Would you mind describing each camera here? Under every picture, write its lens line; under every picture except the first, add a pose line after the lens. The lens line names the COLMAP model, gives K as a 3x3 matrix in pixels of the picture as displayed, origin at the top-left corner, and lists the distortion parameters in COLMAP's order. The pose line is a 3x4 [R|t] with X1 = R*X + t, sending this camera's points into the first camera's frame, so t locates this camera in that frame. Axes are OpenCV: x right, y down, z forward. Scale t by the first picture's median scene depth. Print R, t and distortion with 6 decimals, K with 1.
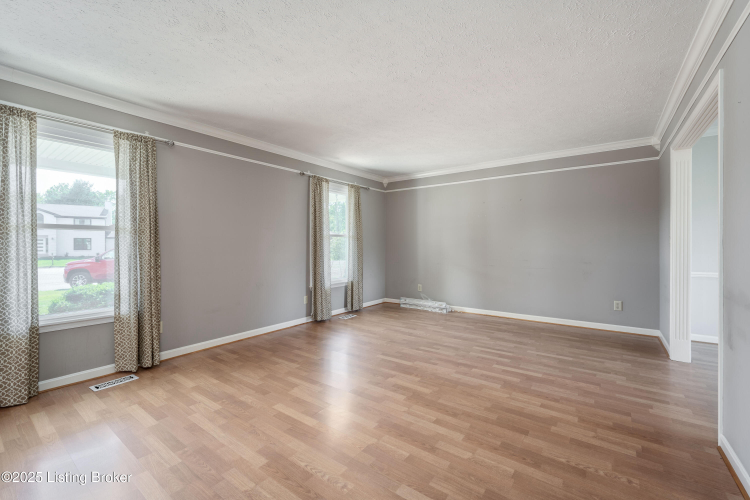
lens RADIAL K [[305.4, 0, 362.1], [0, 305.4, 245.5], [0, 0, 1]] dist [0.002016, 0.000316]
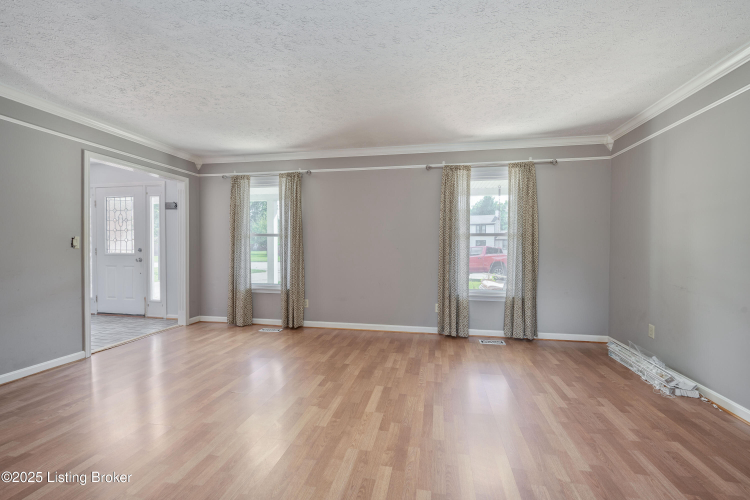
lens RADIAL K [[305.4, 0, 385.5], [0, 305.4, 248.6], [0, 0, 1]] dist [0.002016, 0.000316]
pose [[0.478042, 0.013299, -0.878236, 0.761906], [-0.006621, 0.999912, 0.011538, -0.006008], [0.878312, 0.000299, 0.478088, 0.646401]]
